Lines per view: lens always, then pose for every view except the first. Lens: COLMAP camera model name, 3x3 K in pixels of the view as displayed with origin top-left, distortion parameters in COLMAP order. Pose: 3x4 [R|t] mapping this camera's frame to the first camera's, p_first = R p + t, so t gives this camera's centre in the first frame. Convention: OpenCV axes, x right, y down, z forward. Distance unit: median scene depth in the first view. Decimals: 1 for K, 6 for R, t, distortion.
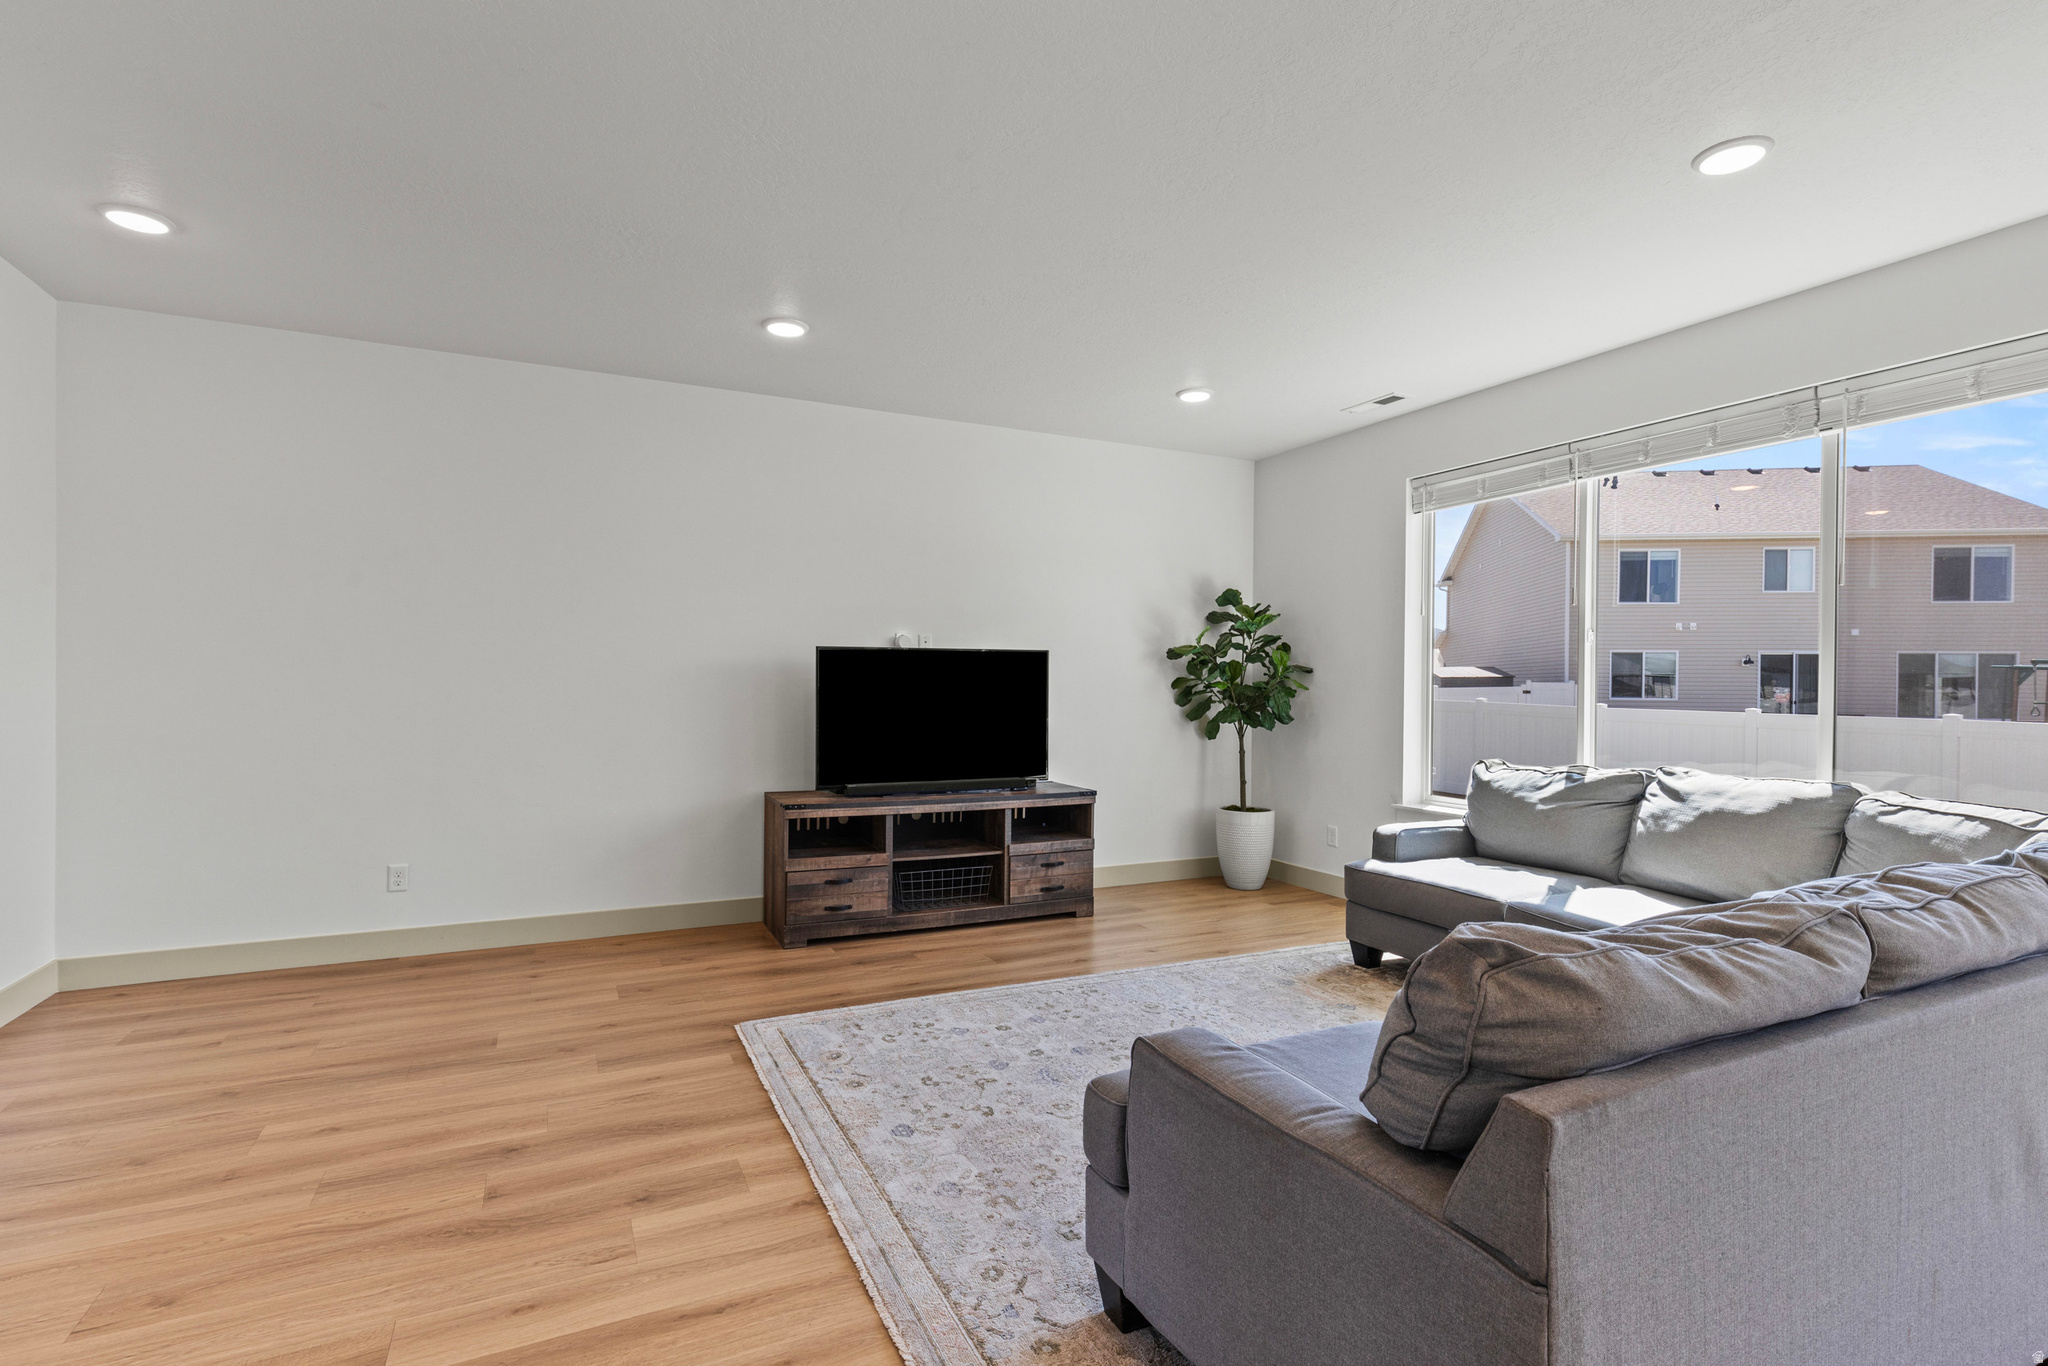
lens RADIAL K [[938.7, 0, 1024.0], [0, 938.7, 683.0], [0, 0, 1]] dist [0.003700, -0.000965]
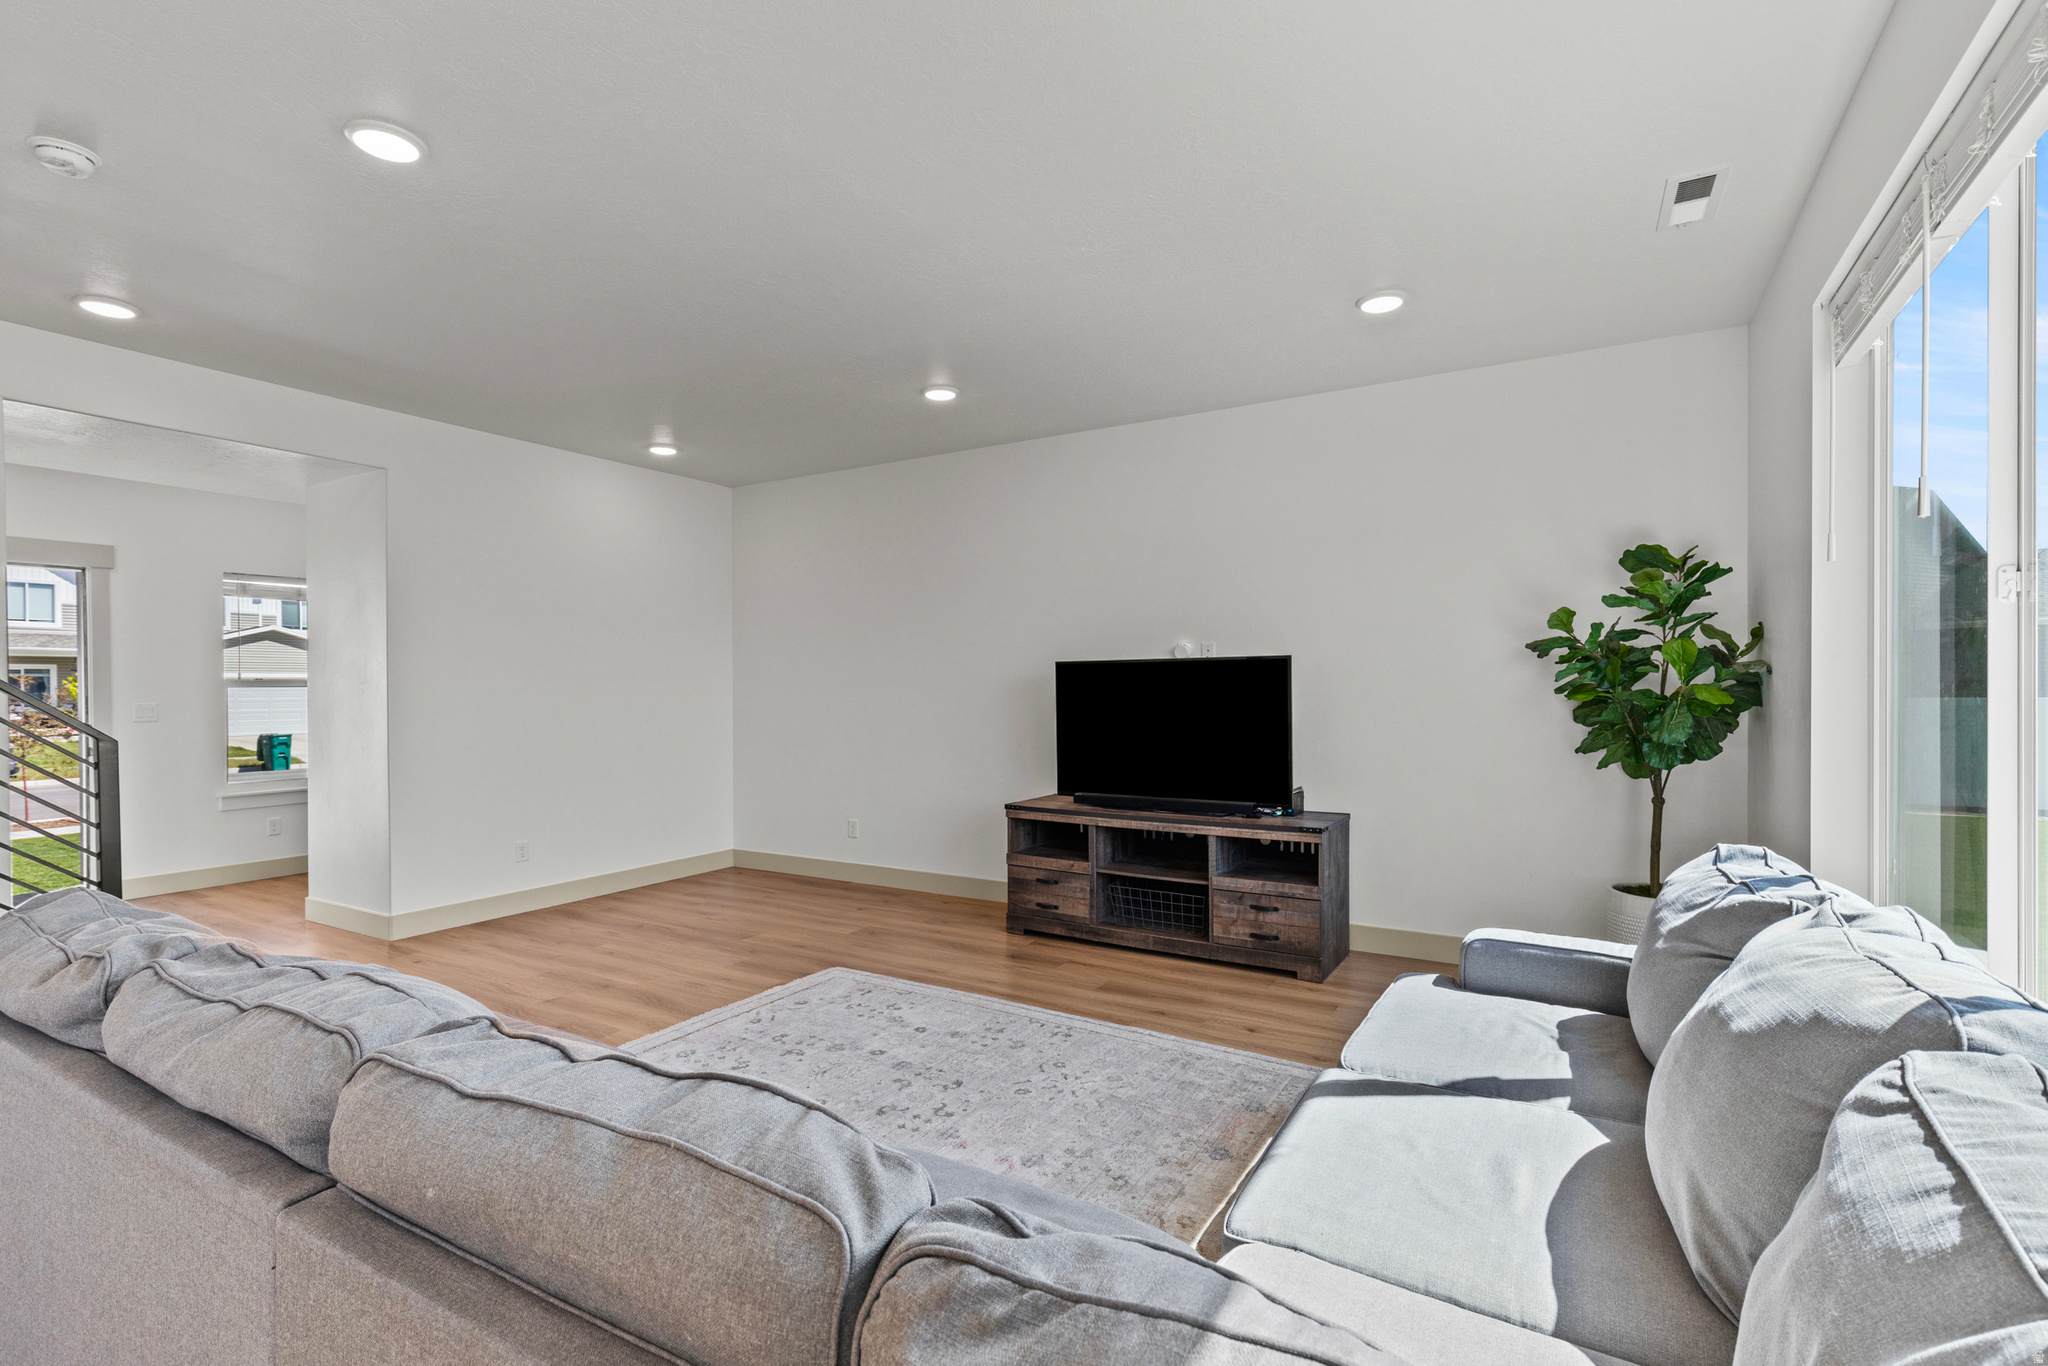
lens RADIAL K [[938.7, 0, 1024.0], [0, 938.7, 683.0], [0, 0, 1]] dist [0.003700, -0.000965]
pose [[0.557128, -0.012400, -0.830334, 0.671765], [0.010471, 0.999914, -0.007906, -0.006554], [0.830360, -0.004290, 0.557210, 0.378255]]
